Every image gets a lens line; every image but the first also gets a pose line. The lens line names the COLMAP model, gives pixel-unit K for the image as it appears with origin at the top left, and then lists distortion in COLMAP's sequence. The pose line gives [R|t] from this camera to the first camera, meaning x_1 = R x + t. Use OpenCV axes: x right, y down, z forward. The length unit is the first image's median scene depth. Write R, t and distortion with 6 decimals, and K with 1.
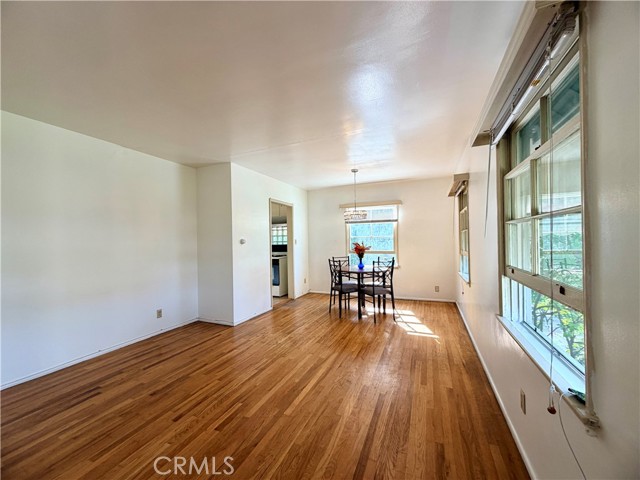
lens RADIAL K [[255.8, 0, 318.8], [0, 255.8, 239.0], [0, 0, 1]] dist [0.001583, 0.000484]
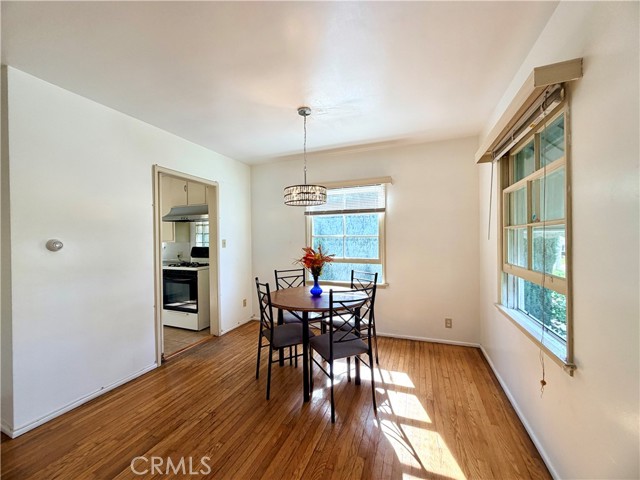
lens RADIAL K [[255.8, 0, 319.5], [0, 255.8, 239.4], [0, 0, 1]] dist [0.001583, 0.000484]
pose [[0.999365, 0.004346, 0.035364, 0.133377], [-0.004650, 0.999953, 0.008523, -0.005594], [-0.035325, -0.008682, 0.999338, 0.403258]]
